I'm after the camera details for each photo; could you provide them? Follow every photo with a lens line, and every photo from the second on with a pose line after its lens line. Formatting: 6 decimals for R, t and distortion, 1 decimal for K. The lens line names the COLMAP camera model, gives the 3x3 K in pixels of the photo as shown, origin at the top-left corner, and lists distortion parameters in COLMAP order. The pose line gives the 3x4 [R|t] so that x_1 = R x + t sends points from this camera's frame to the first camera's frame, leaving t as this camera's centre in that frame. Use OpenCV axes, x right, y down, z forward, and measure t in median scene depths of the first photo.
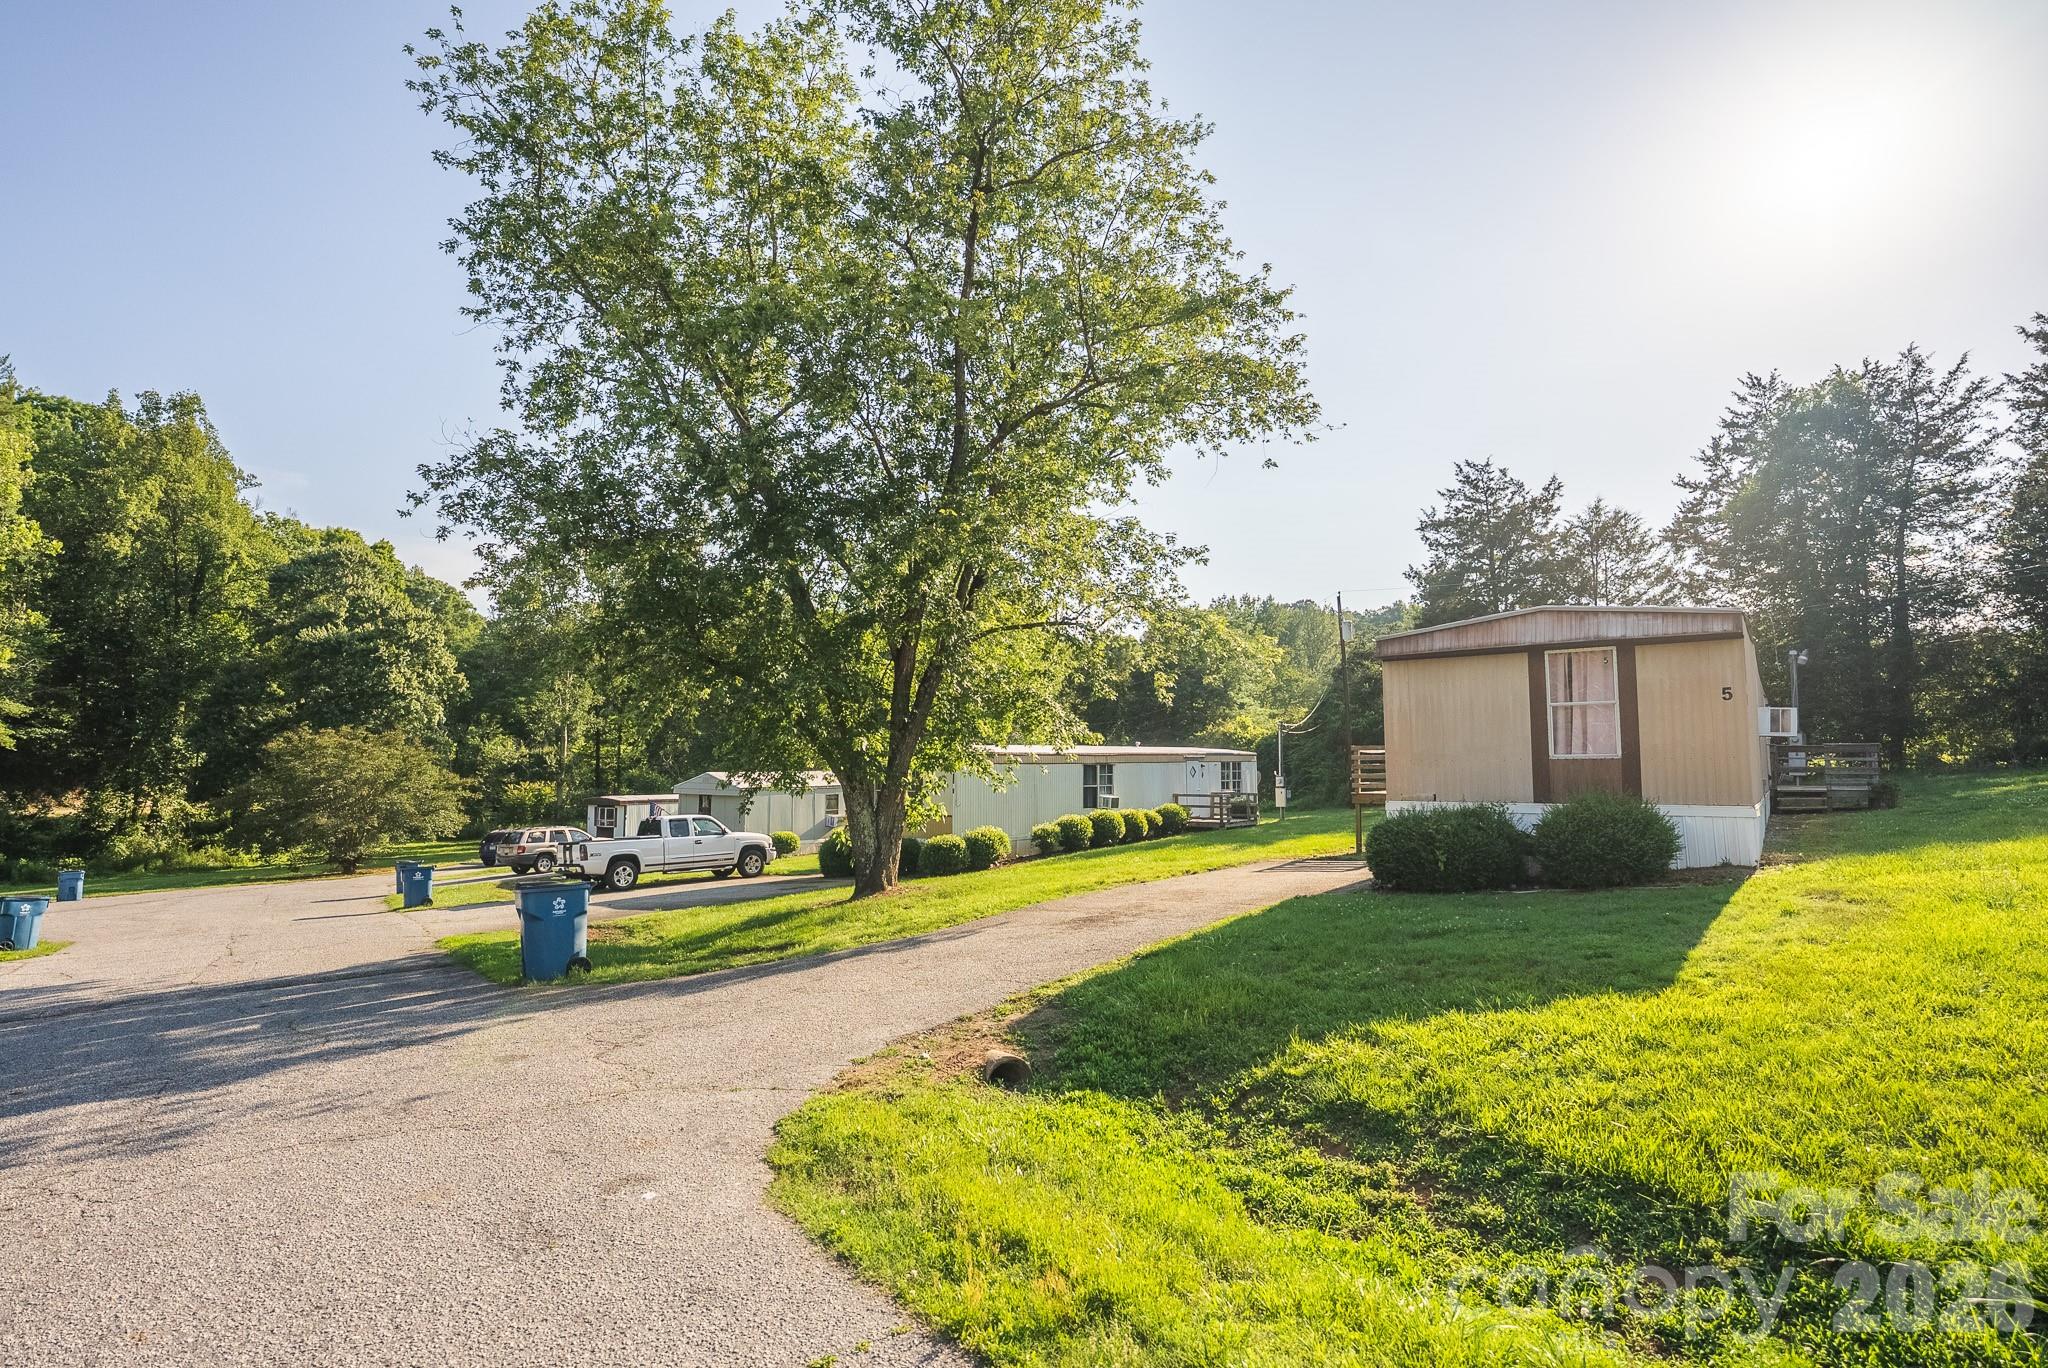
lens RADIAL K [[1029.3, 0, 1032.7], [0, 1029.3, 691.9], [0, 0, 1]] dist [-0.006138, -0.000095]
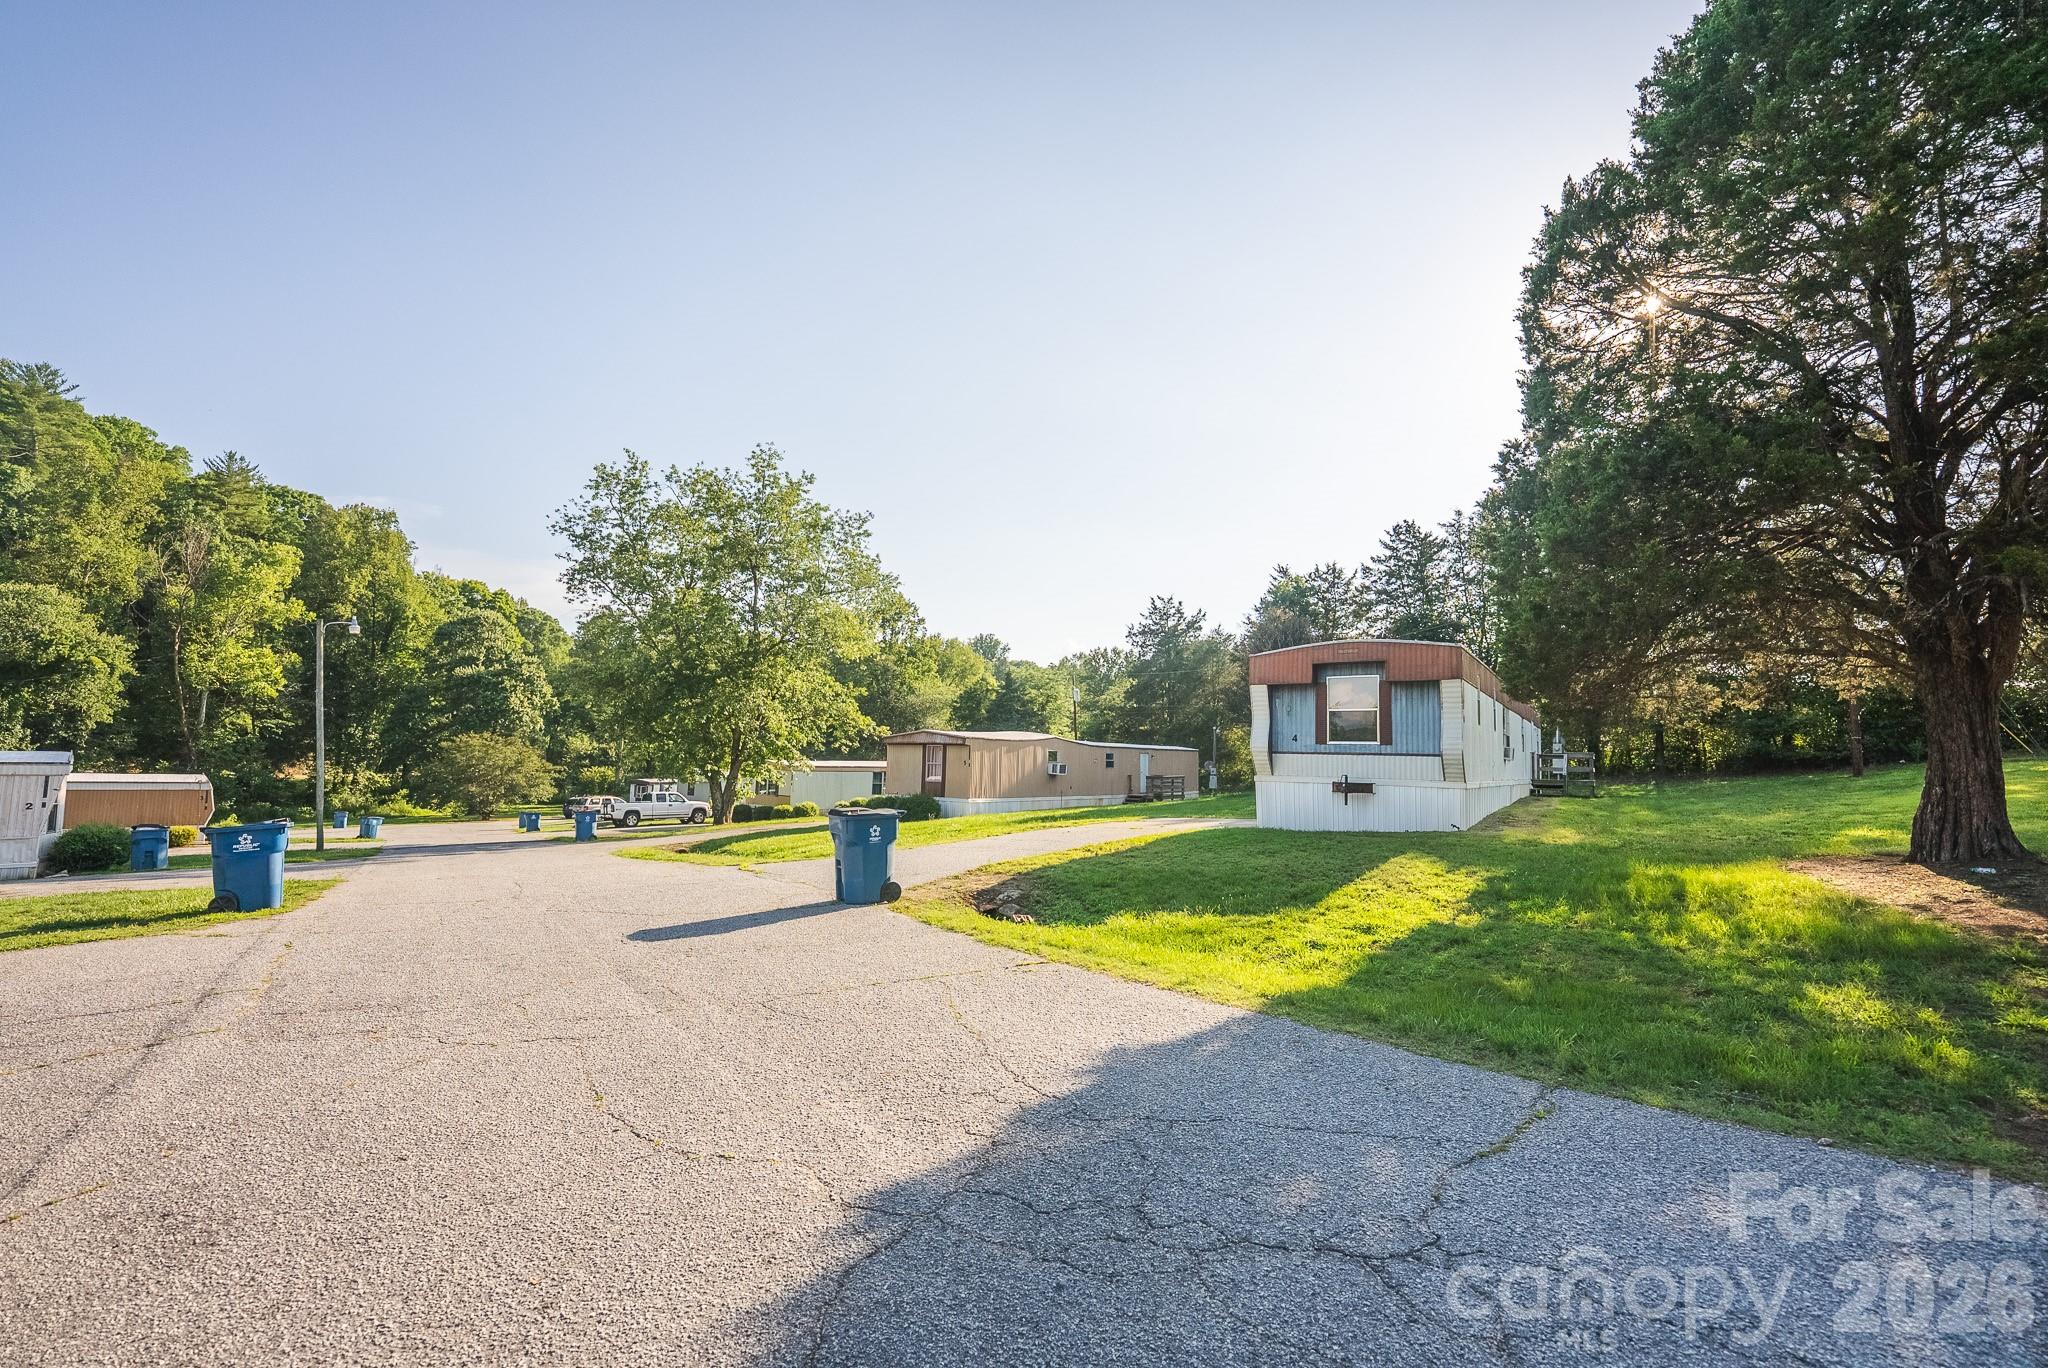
lens RADIAL K [[840.5, 0, 1031.4], [0, 840.5, 690.2], [0, 0, 1]] dist [-0.026629, 0.003977]
pose [[0.999435, 0.030486, 0.014131, 0.156720], [-0.030312, 0.999464, -0.012395, -0.036190], [-0.014501, 0.011960, 0.999823, -0.291083]]
